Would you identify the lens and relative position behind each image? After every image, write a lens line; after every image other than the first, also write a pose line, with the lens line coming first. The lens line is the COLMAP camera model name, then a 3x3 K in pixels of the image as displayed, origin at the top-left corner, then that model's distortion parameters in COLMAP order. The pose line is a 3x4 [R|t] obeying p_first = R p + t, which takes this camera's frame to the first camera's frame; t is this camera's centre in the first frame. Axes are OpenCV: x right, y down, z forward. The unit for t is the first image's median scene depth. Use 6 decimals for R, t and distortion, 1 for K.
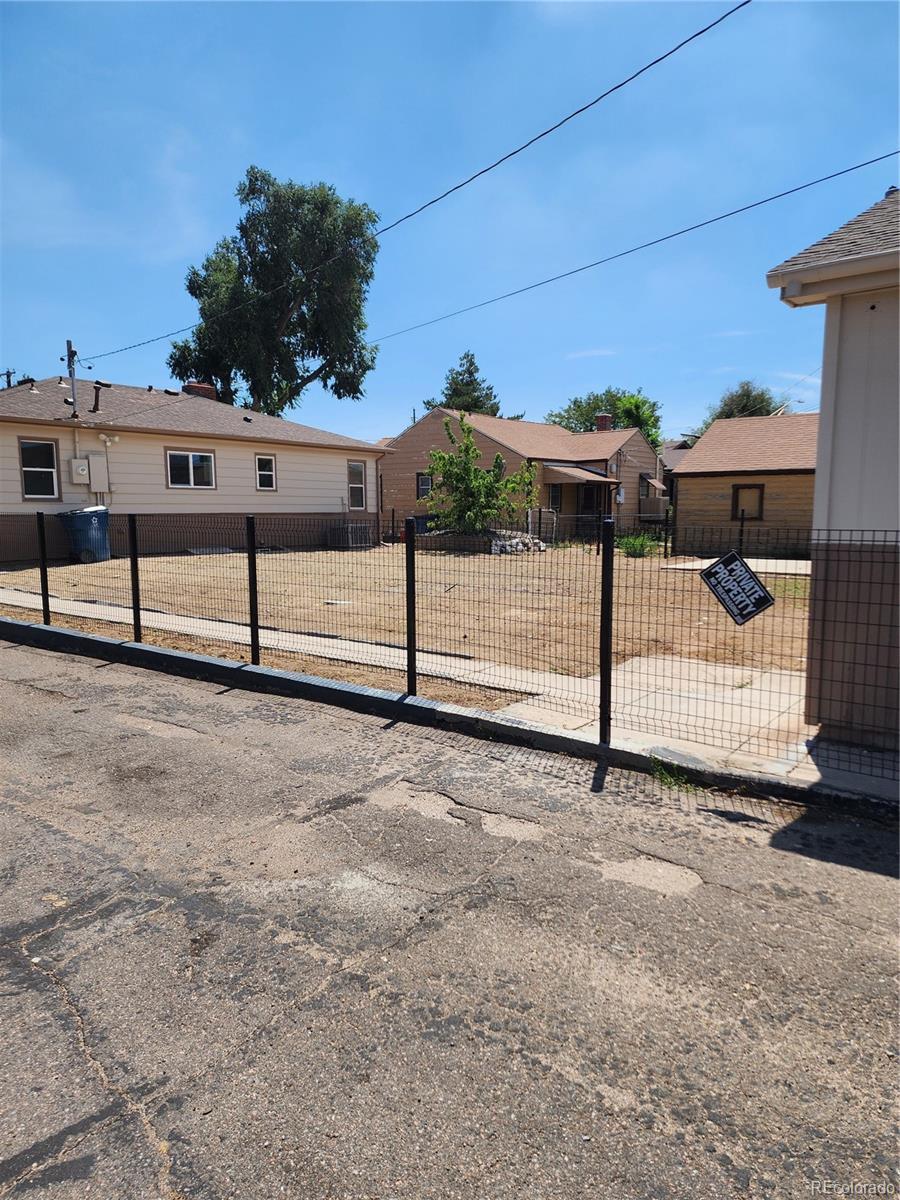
lens RADIAL K [[798.0, 0, 451.3], [0, 798.0, 602.2], [0, 0, 1]] dist [0.078812, -0.054661]
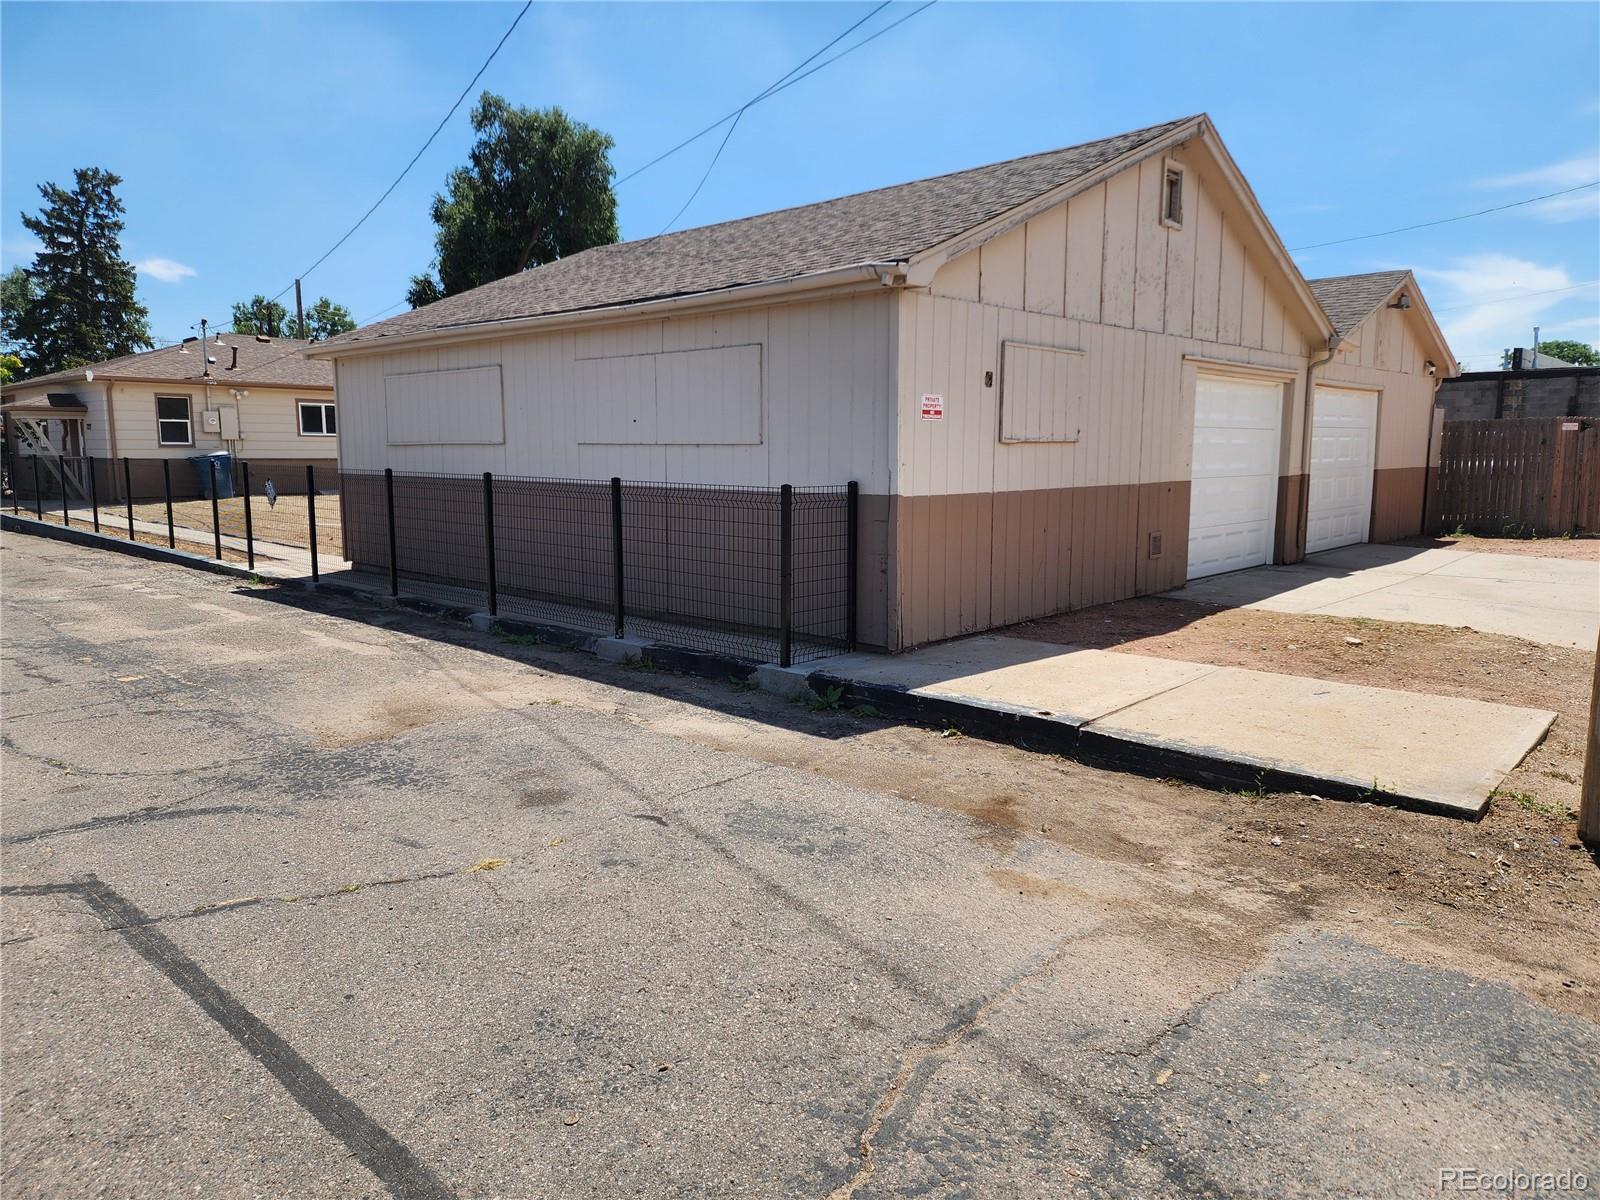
lens RADIAL K [[1064.0, 0, 798.5], [0, 1064.0, 594.8], [0, 0, 1]] dist [0.078812, -0.054661]
pose [[0.994326, 0.017908, -0.104860, 0.504956], [-0.016352, 0.999743, 0.015681, 0.045870], [0.105114, -0.013877, 0.994363, -0.431762]]
